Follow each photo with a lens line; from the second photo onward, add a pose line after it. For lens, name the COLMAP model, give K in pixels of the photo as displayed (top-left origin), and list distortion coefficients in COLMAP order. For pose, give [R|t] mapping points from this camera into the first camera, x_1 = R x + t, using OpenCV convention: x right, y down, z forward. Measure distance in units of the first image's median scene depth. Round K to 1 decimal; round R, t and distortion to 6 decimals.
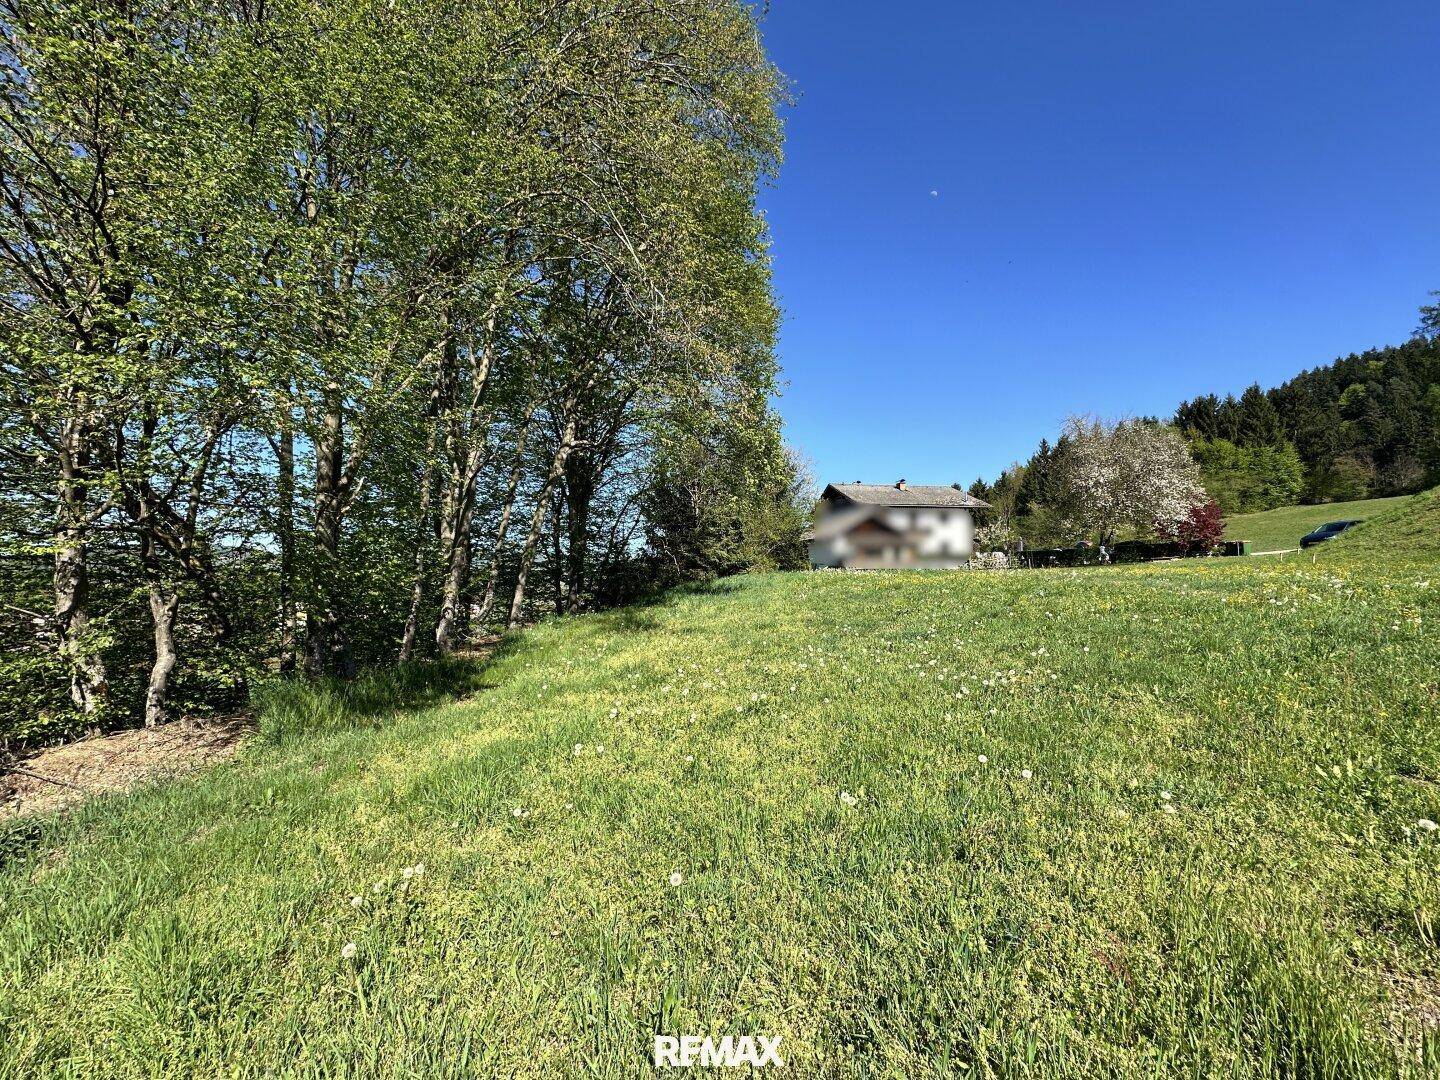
lens RADIAL K [[574.6, 0, 719.2], [0, 574.6, 541.4], [0, 0, 1]] dist [-0.000431, 0.000292]
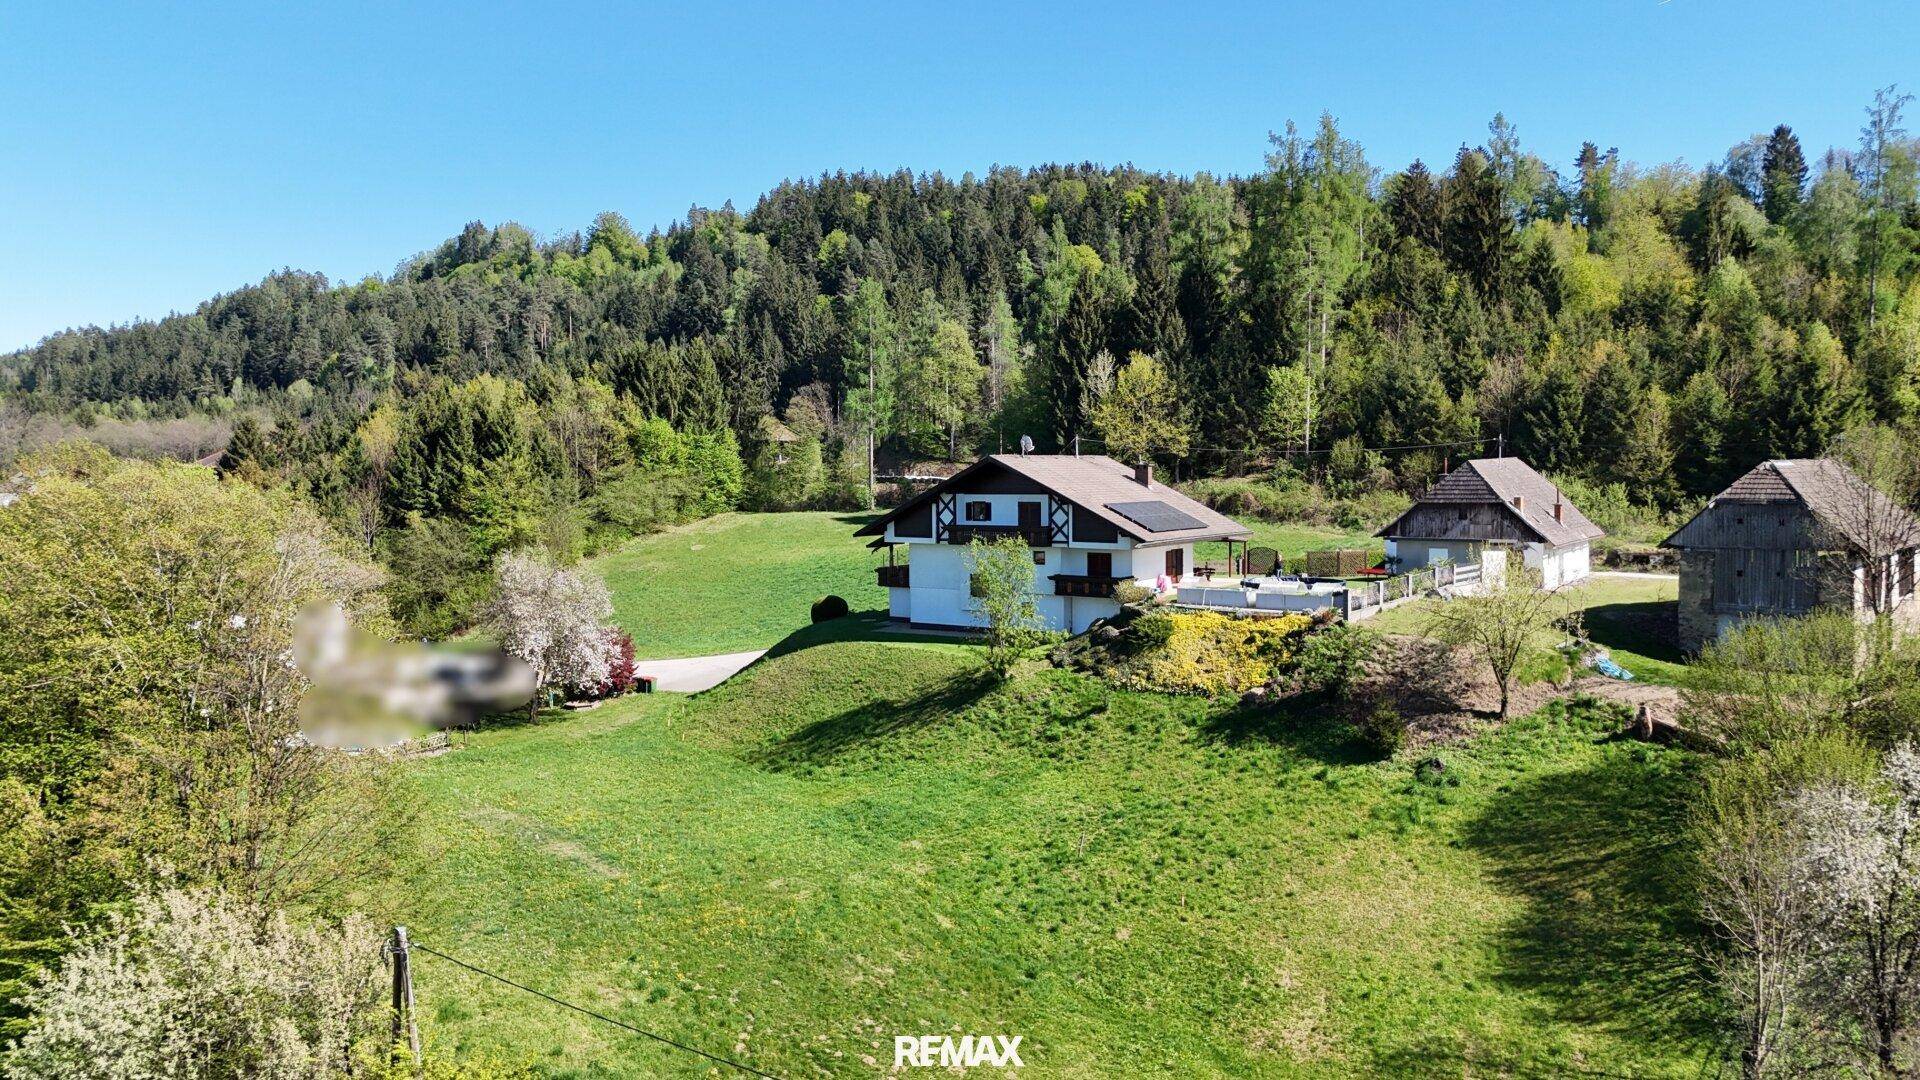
lens RADIAL K [[1425.1, 0, 964.7], [0, 1425.1, 549.3], [0, 0, 1]] dist [0.076280, -0.076410]
pose [[0.610045, -0.036018, 0.791548, -0.308922], [-0.057409, 0.994332, 0.089491, -0.200793], [-0.790285, -0.100035, 0.604519, -0.391541]]
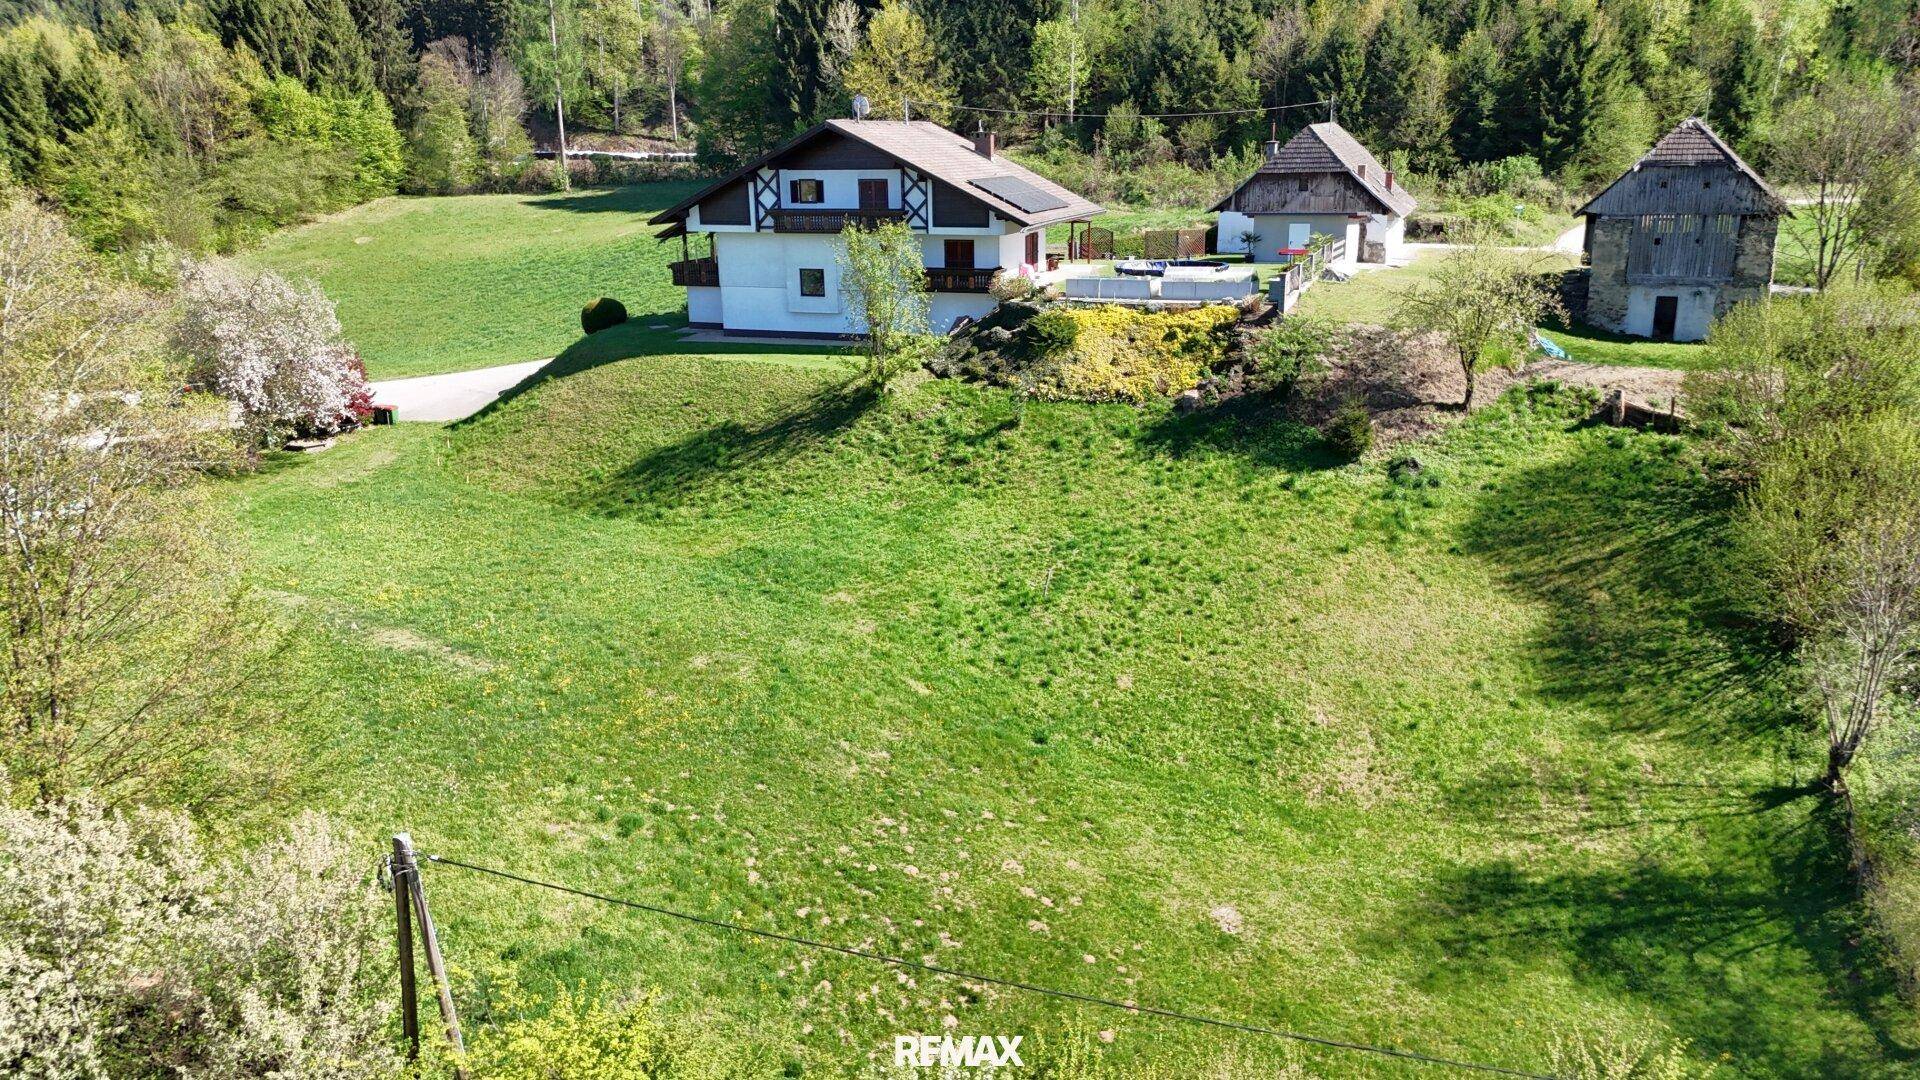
lens RADIAL K [[1425.1, 0, 970.7], [0, 1425.1, 546.9], [0, 0, 1]] dist [0.076280, -0.076410]
pose [[0.384620, -0.245674, 0.889782, -0.279313], [-0.055305, 0.956068, 0.287882, -0.187650], [-0.921417, -0.159934, 0.354136, -0.227147]]
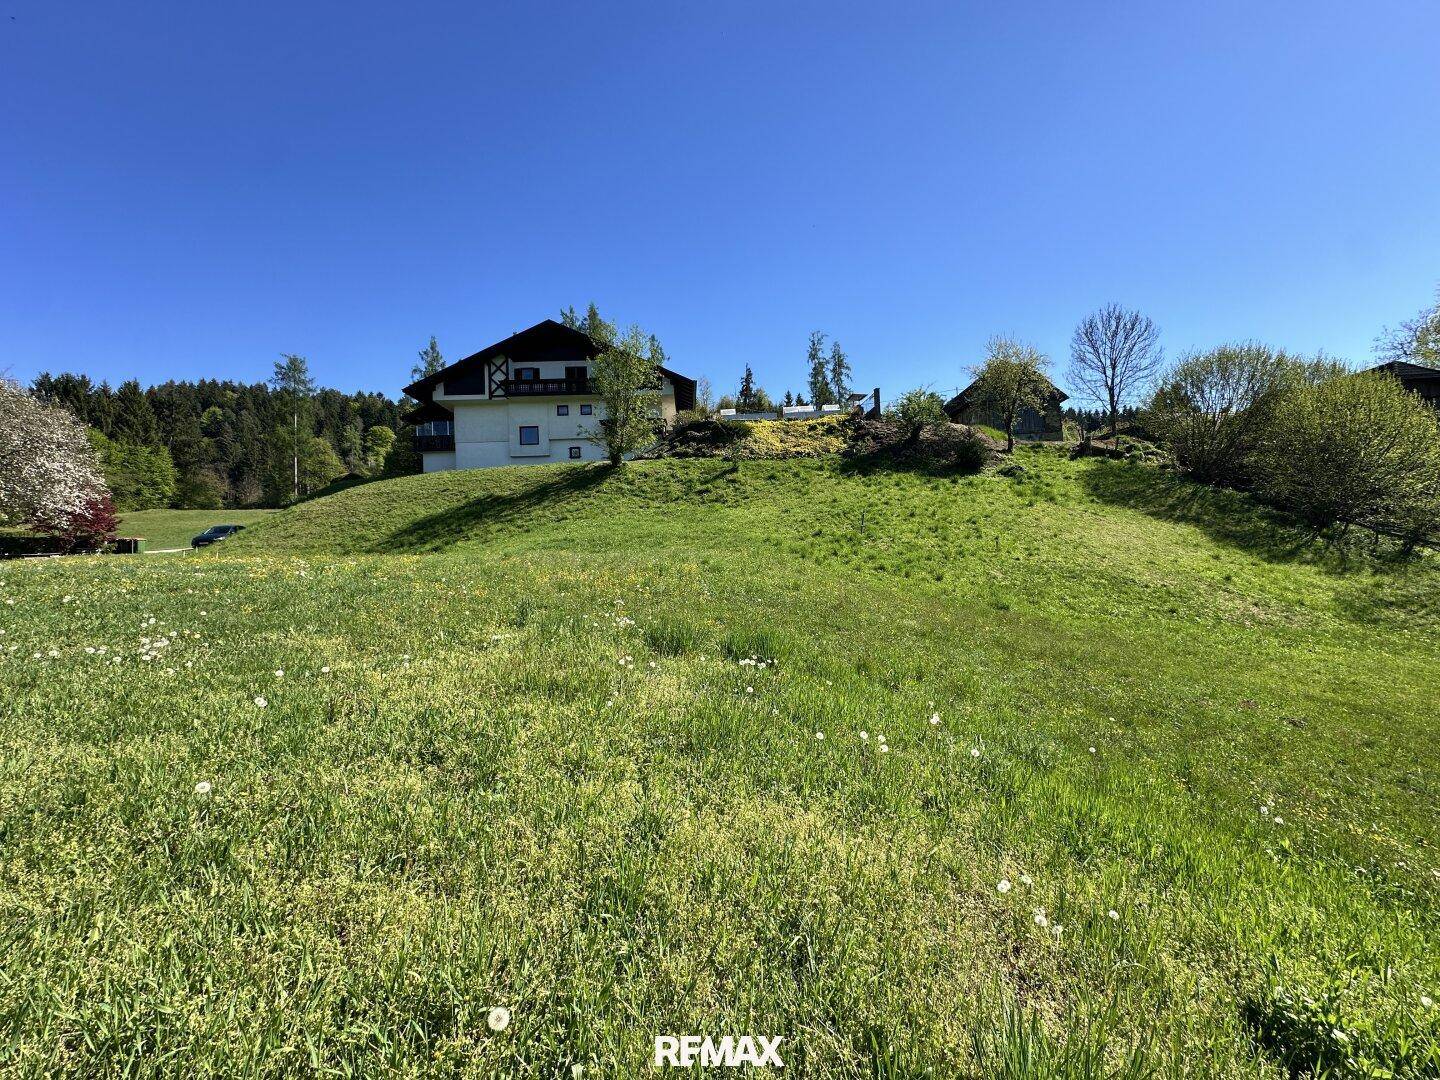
lens RADIAL K [[574.6, 0, 722.9], [0, 574.6, 541.6], [0, 0, 1]] dist [-0.000431, 0.000292]
pose [[-0.003837, 0.039905, 0.999196, -0.029434], [-0.033255, 0.998646, -0.040011, 0.004236], [-0.999440, -0.033382, -0.002505, 0.001584]]
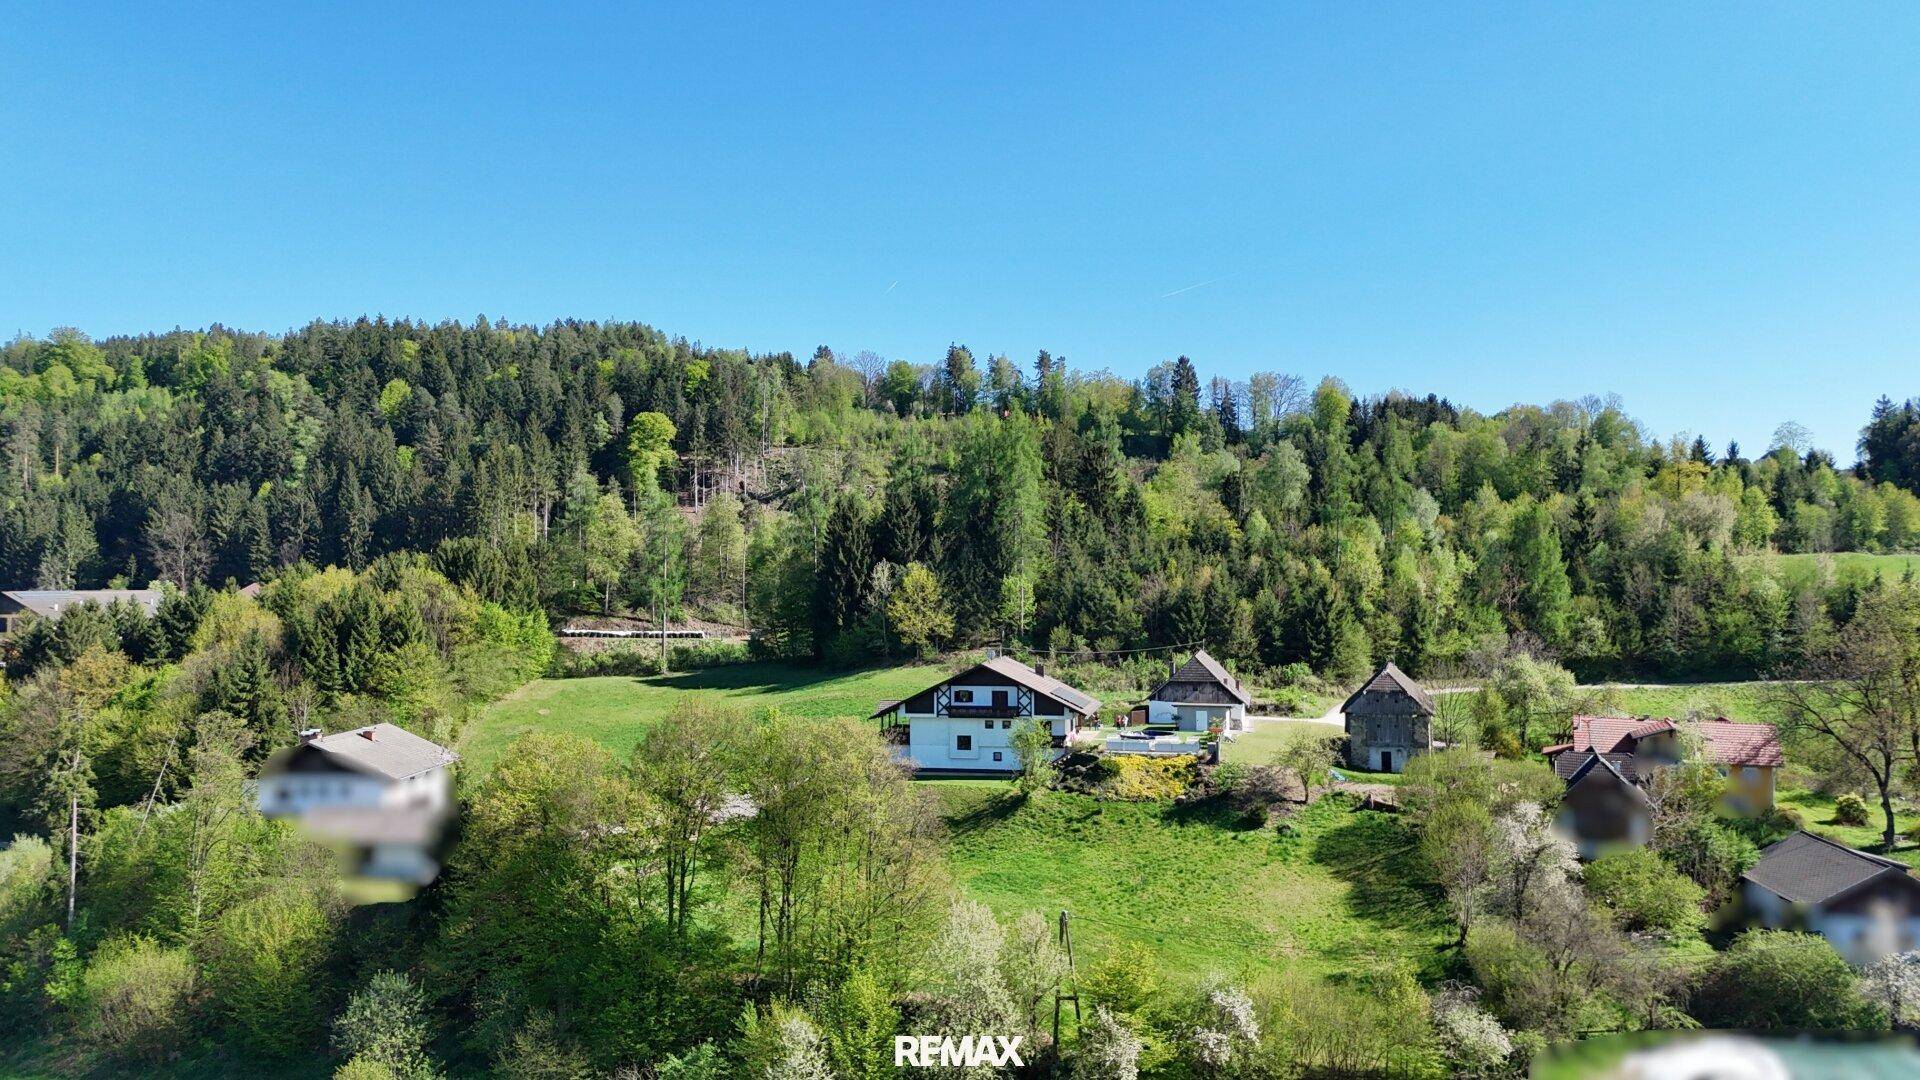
lens RADIAL K [[1425.1, 0, 968.4], [0, 1425.1, 527.1], [0, 0, 1]] dist [0.076280, -0.076410]
pose [[0.243247, 0.047911, 0.968780, -1.049300], [-0.067862, 0.997172, -0.032276, -0.274580], [-0.967587, -0.057893, 0.245811, -0.204831]]
